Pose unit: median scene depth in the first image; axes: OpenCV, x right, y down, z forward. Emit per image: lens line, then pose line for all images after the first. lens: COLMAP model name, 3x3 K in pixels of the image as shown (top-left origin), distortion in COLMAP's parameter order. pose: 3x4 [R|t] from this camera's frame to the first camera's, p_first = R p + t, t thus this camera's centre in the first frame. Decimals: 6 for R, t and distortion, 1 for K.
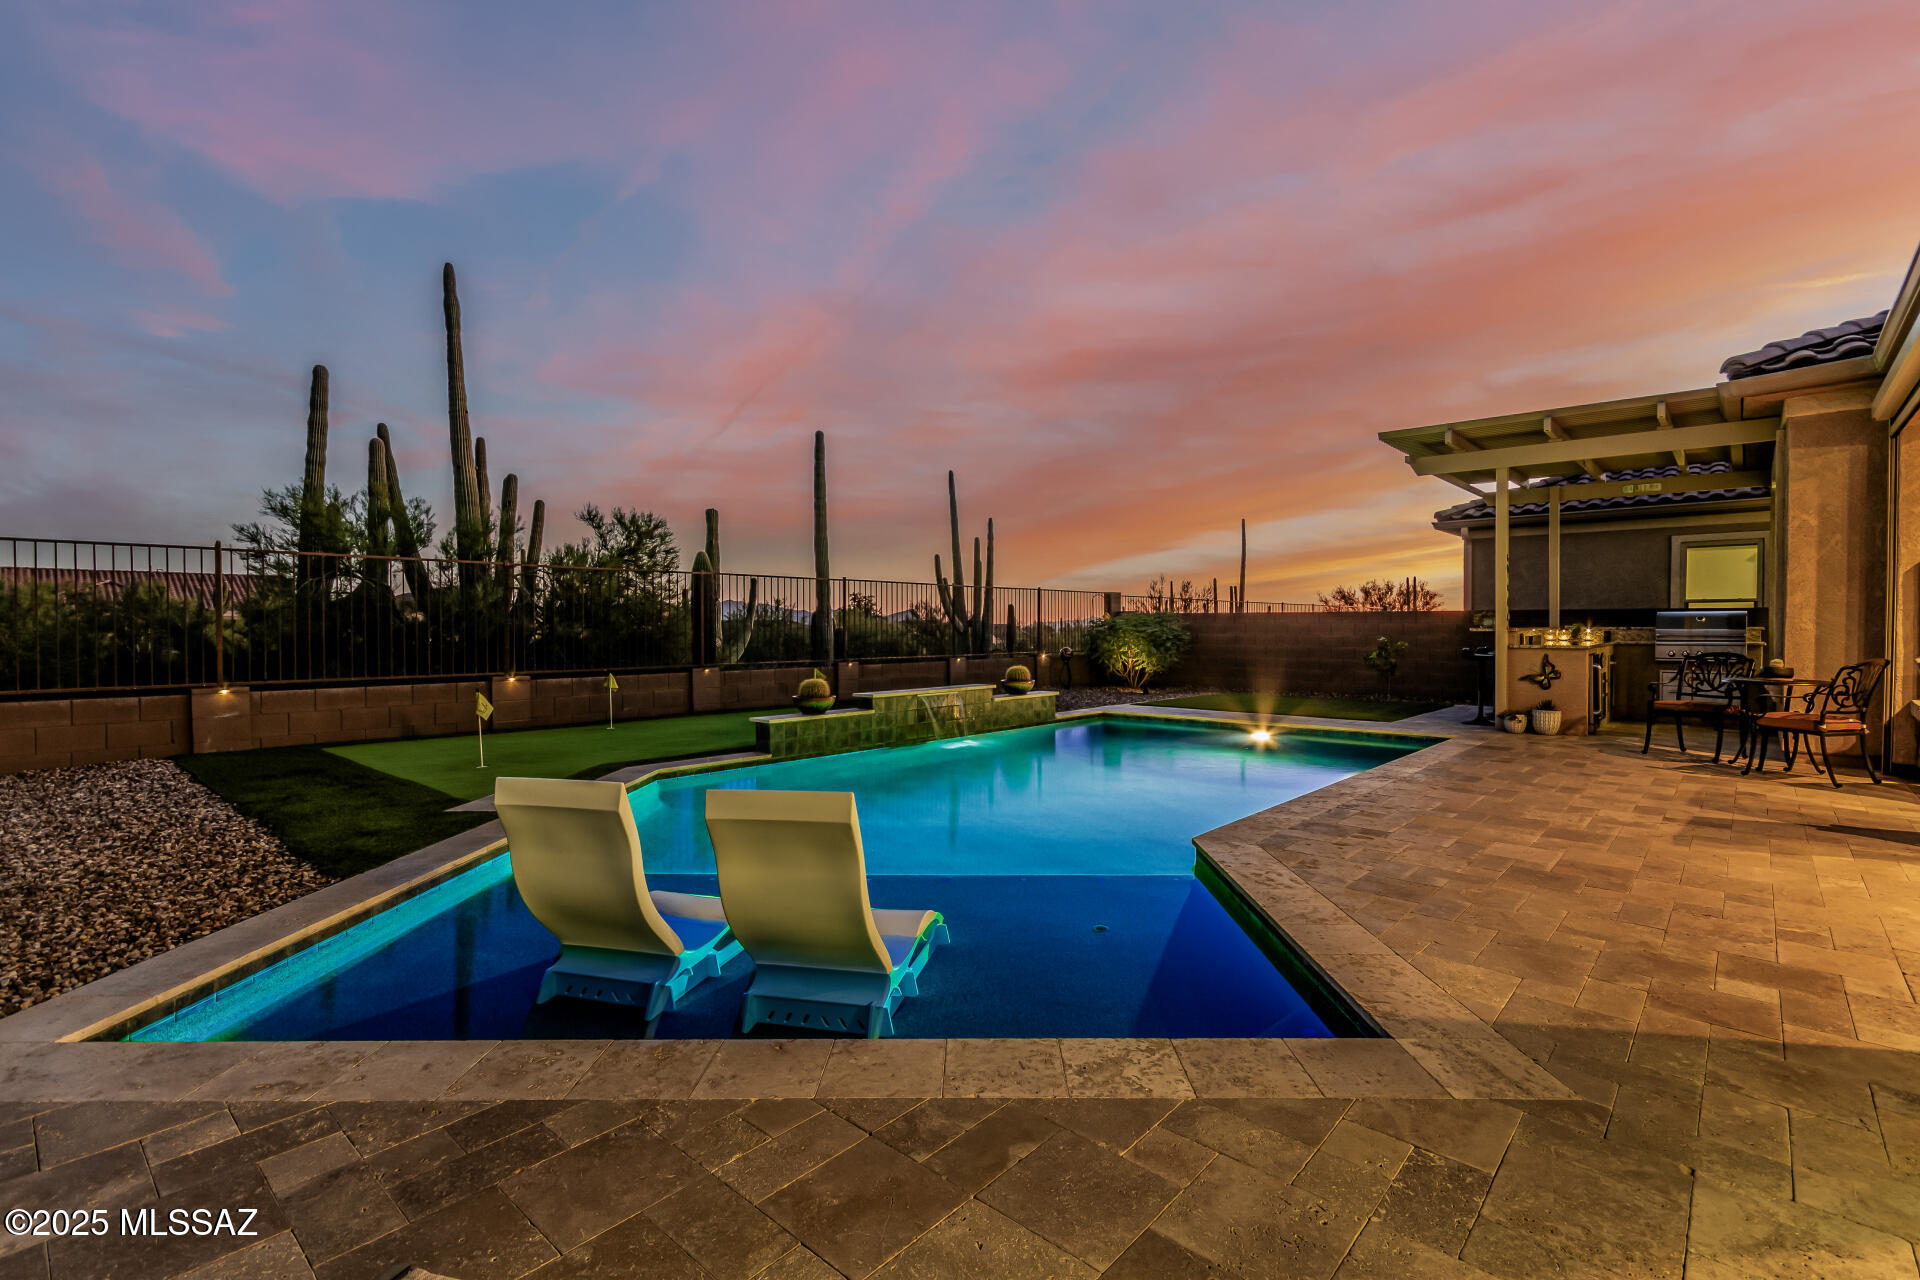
lens RADIAL K [[882.2, 0, 973.2], [0, 882.2, 640.1], [0, 0, 1]] dist [0.002511, 0.001019]
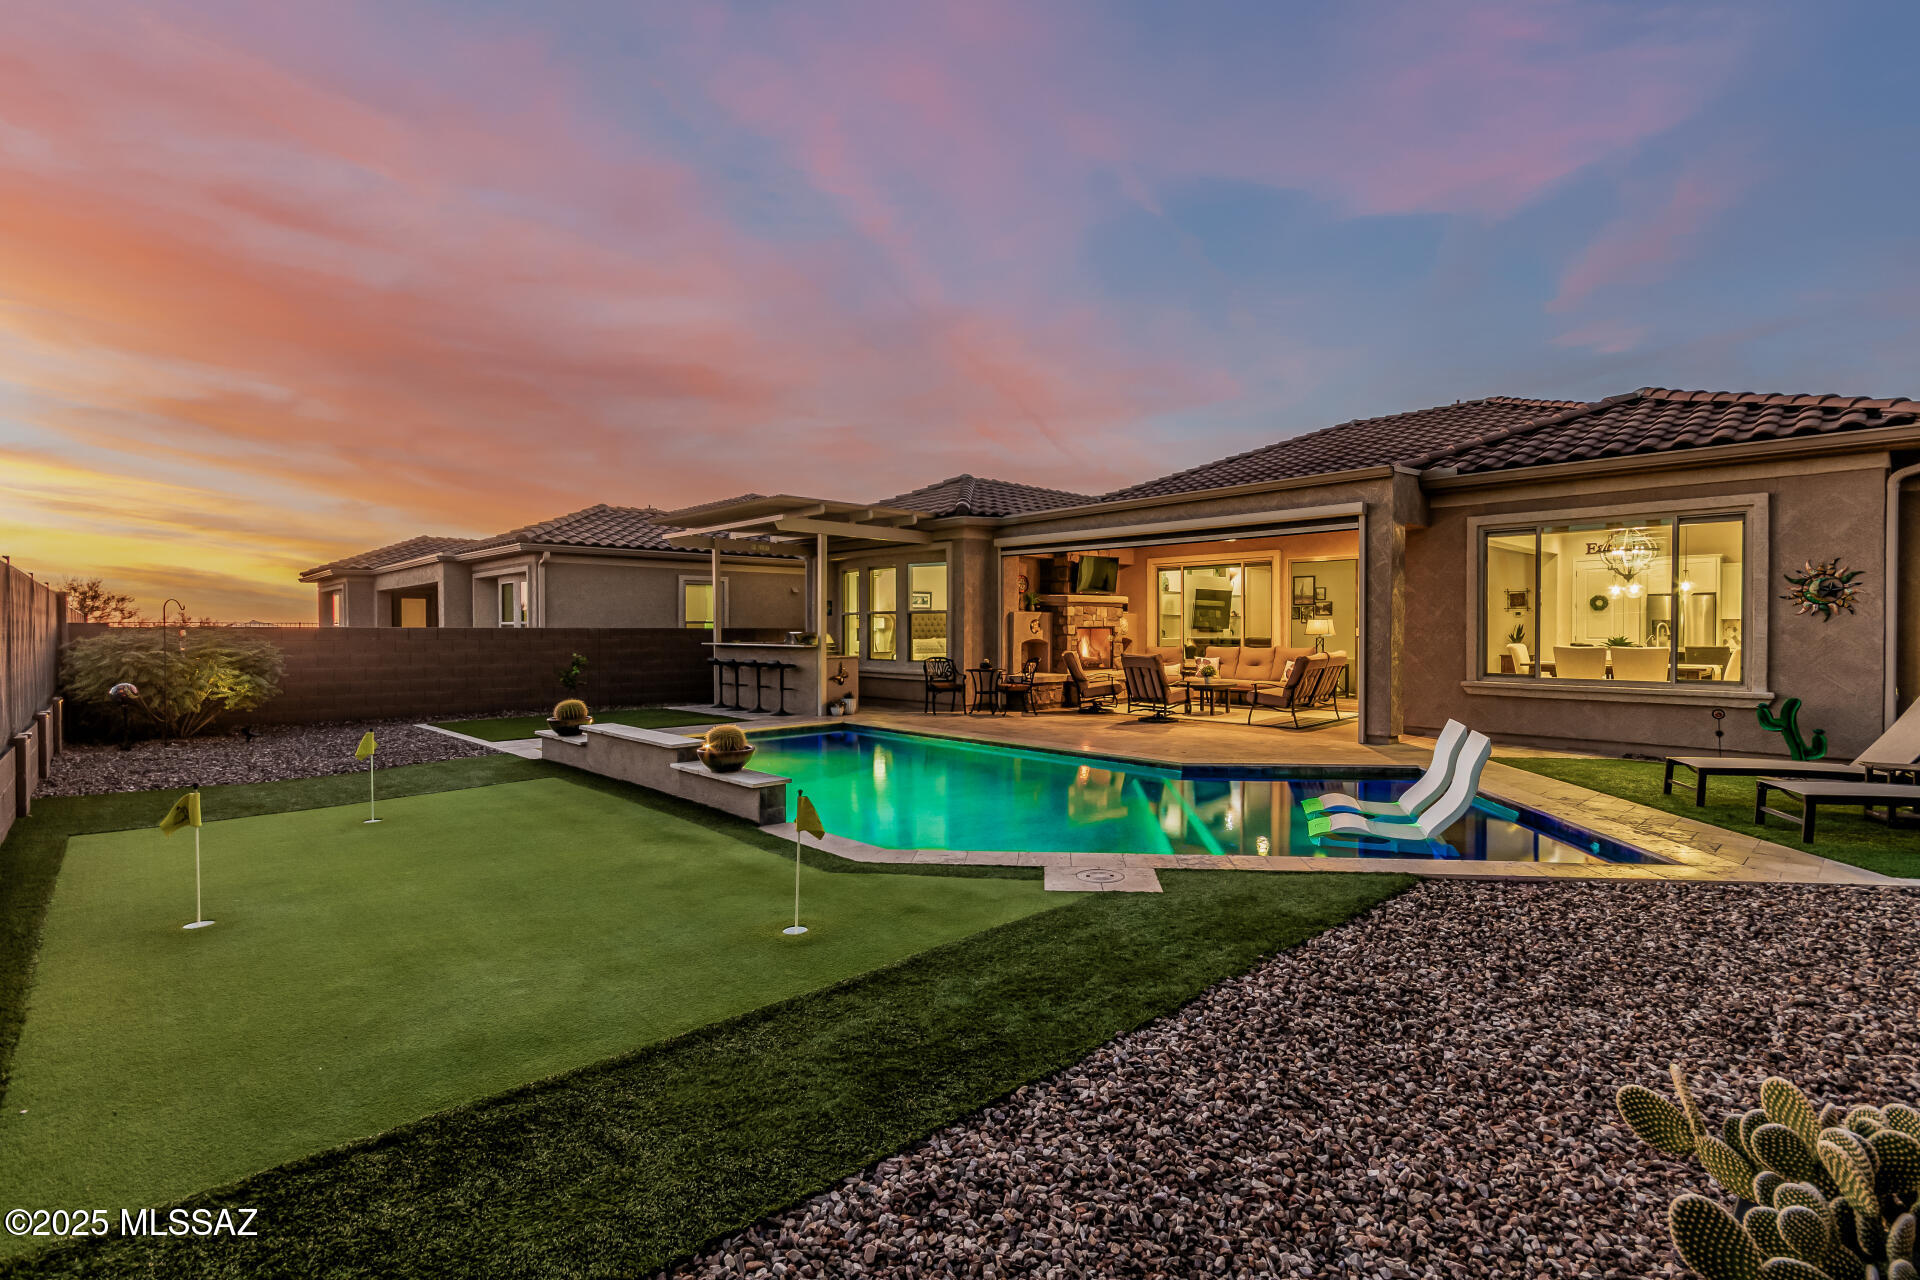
lens RADIAL K [[882.2, 0, 973.2], [0, 882.2, 640.1], [0, 0, 1]] dist [0.002511, 0.001019]
pose [[0.083187, -0.010971, 0.996474, -0.669491], [0.017878, 0.999795, 0.009515, -0.025073], [-0.996374, 0.017023, 0.083366, 0.515208]]
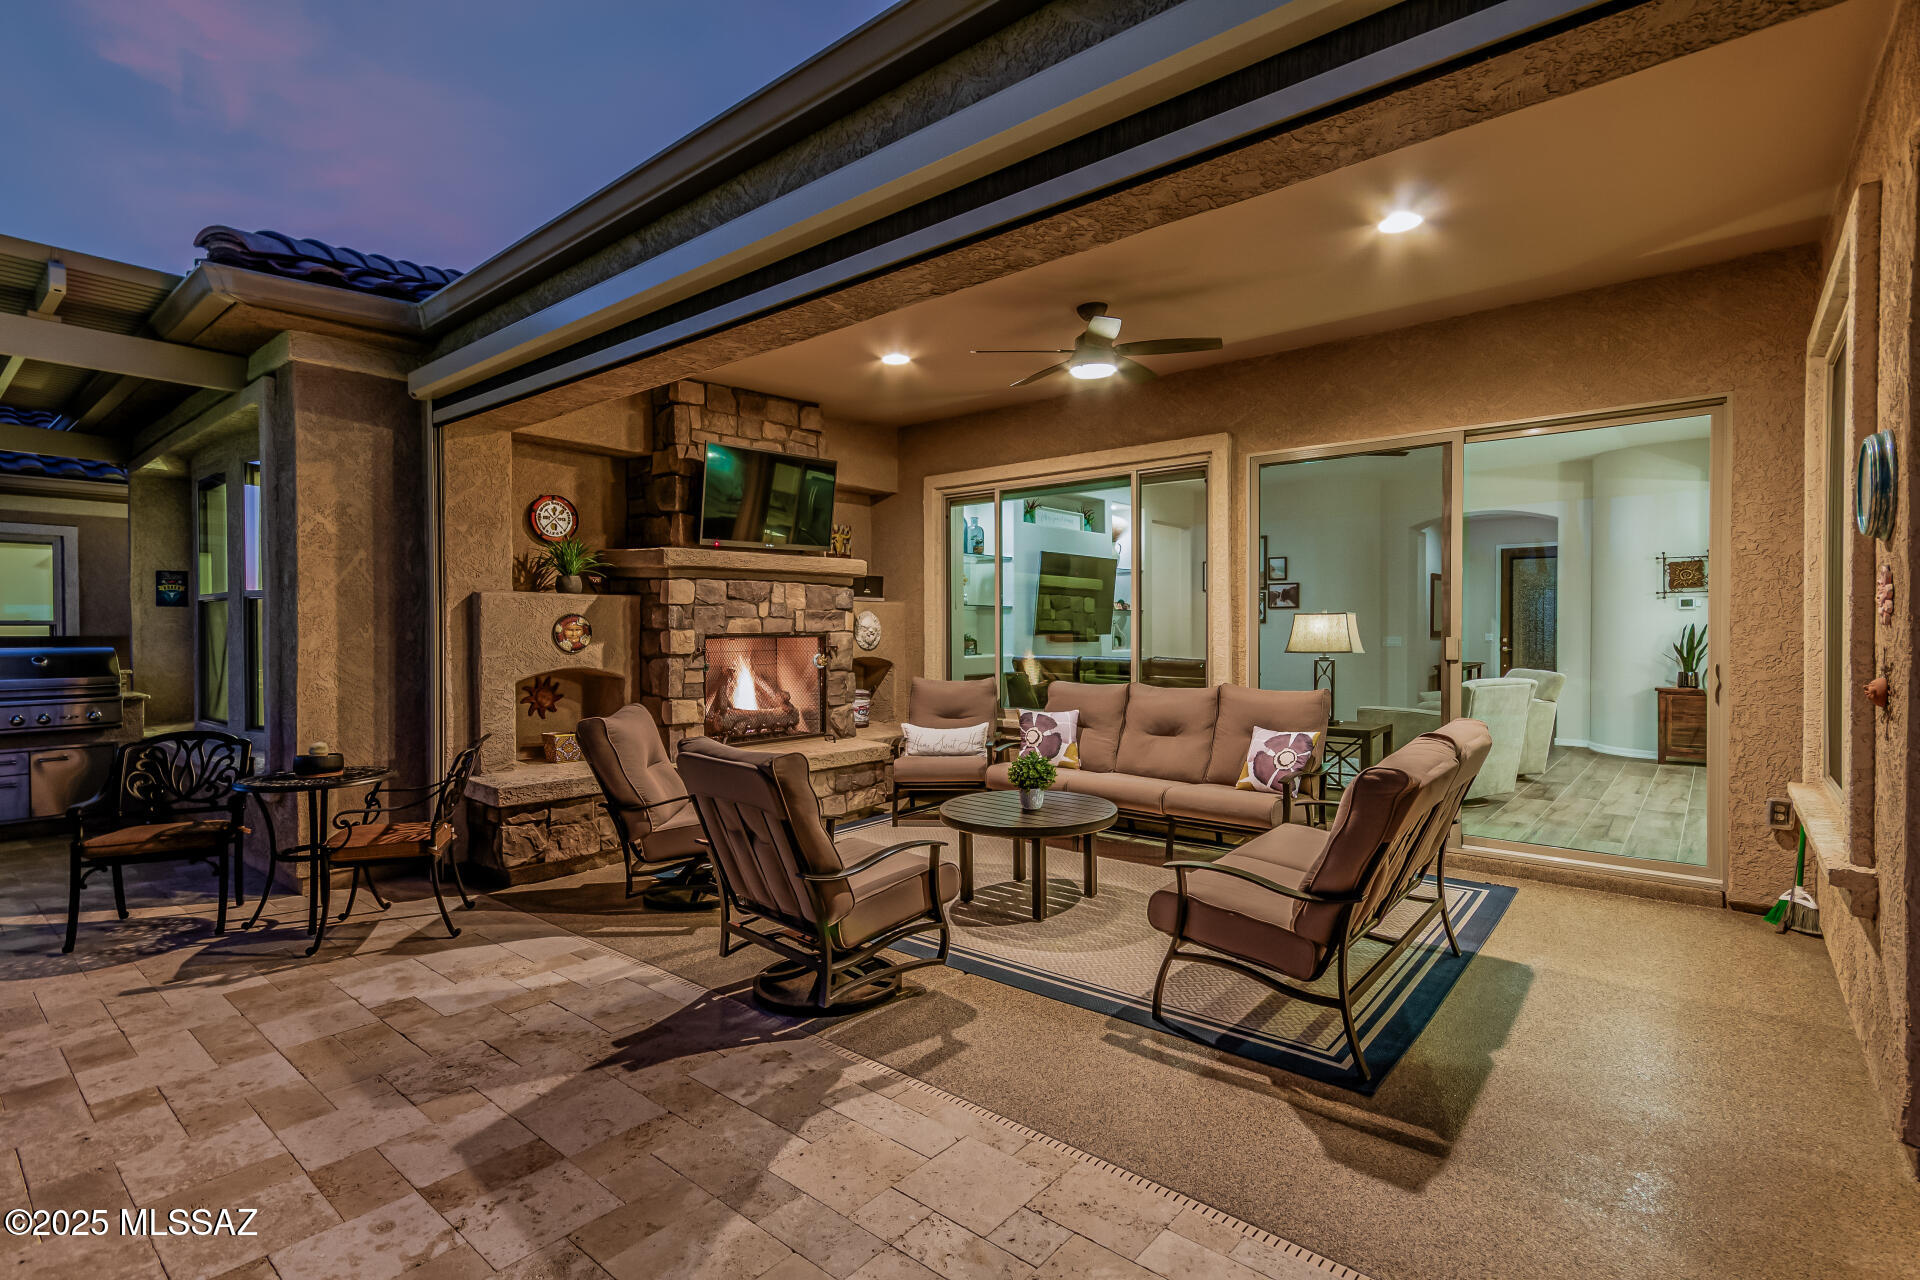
lens RADIAL K [[902.5, 0, 975.8], [0, 902.5, 638.6], [0, 0, 1]] dist [0.005583, 0.000514]
pose [[-0.034111, -0.009822, 0.999370, 0.154189], [0.020109, 0.999743, 0.010512, -0.029275], [-0.999216, 0.020455, -0.033905, 0.334592]]
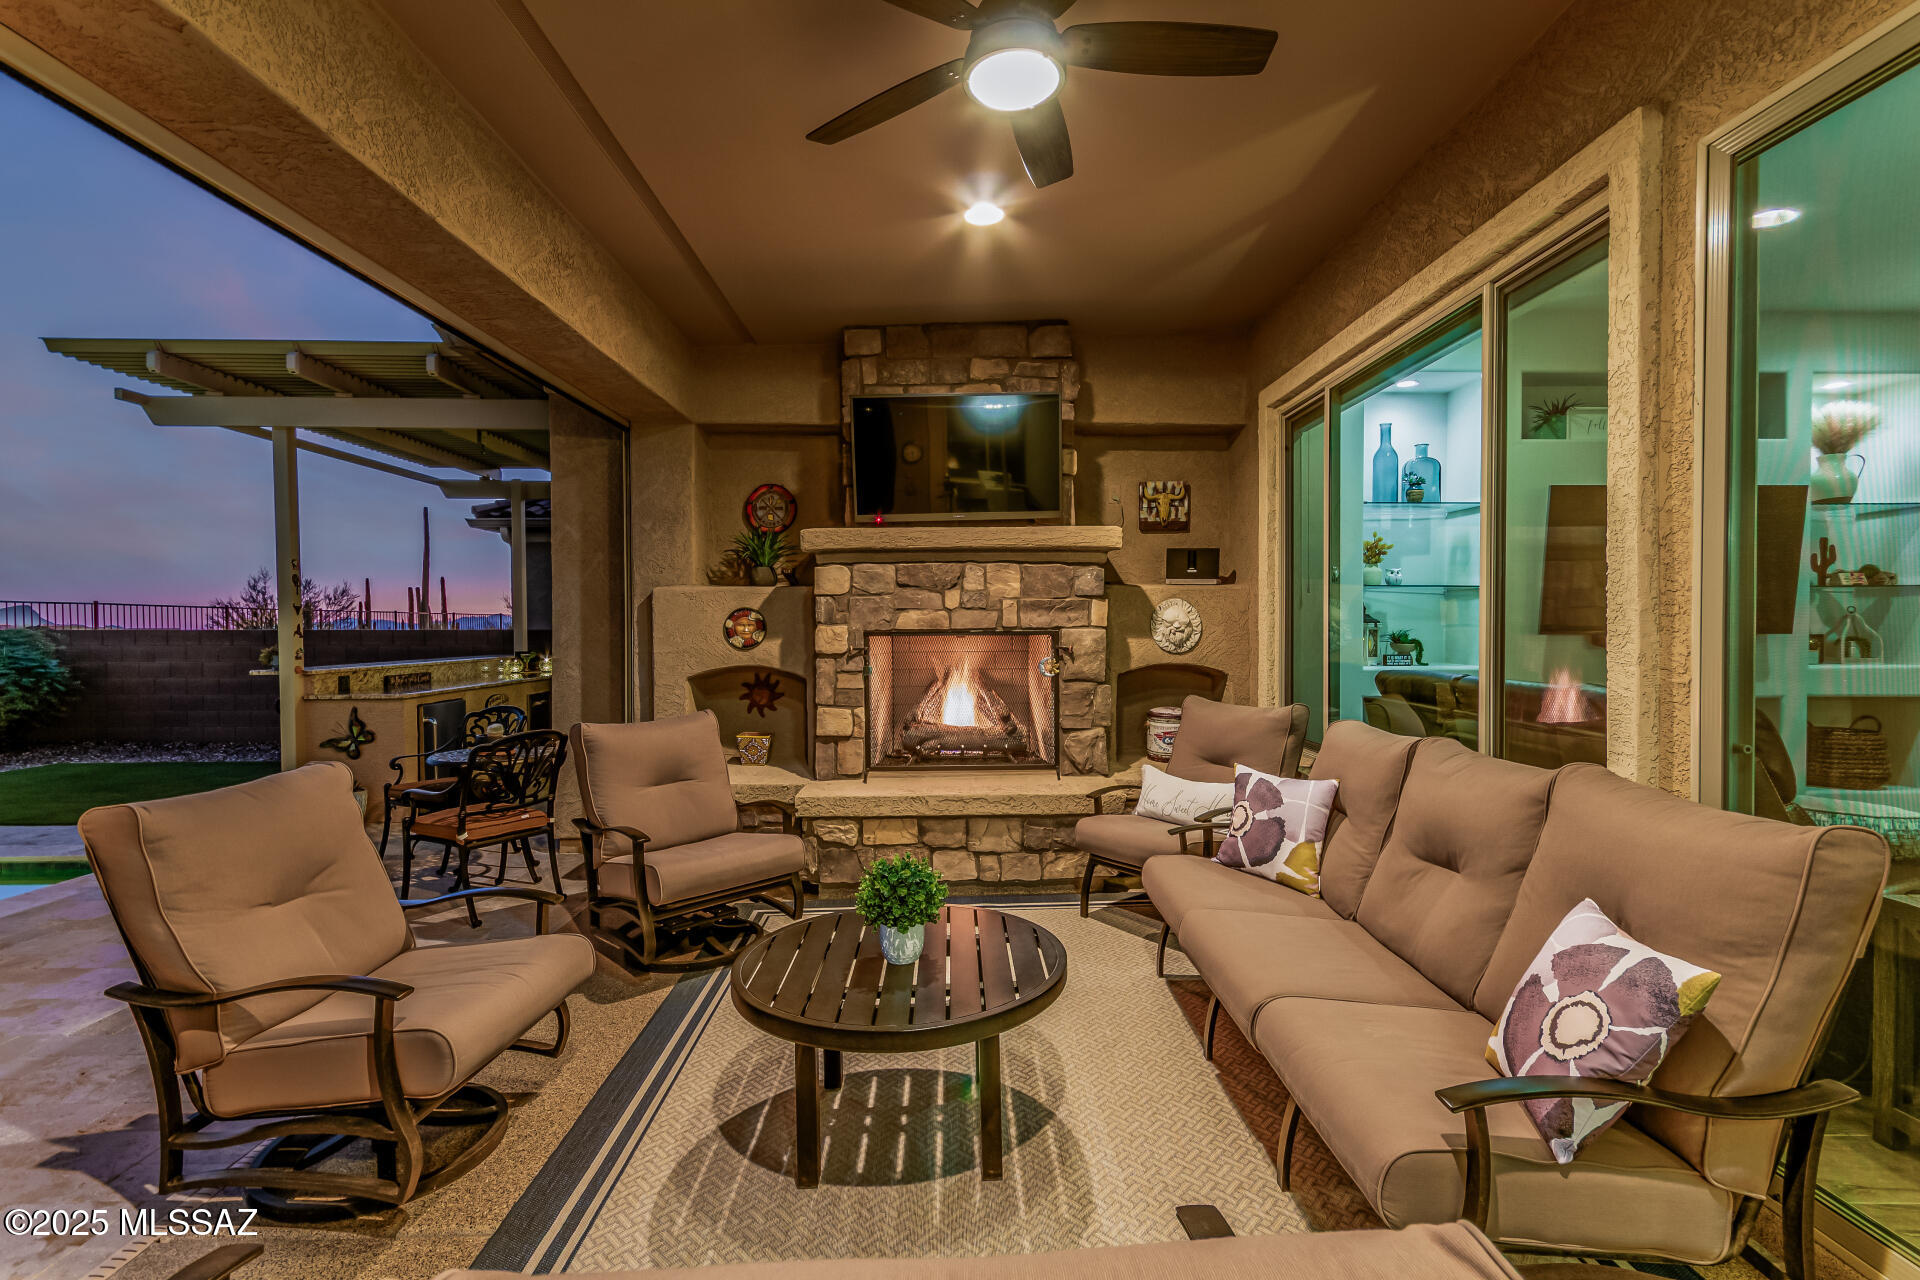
lens RADIAL K [[882.2, 0, 973.2], [0, 882.2, 640.1], [0, 0, 1]] dist [0.002511, 0.001019]
pose [[0.730706, -0.011193, 0.682601, 0.423620], [0.013457, 0.999907, 0.001991, -0.025035], [-0.682560, 0.007731, 0.730789, 0.133920]]
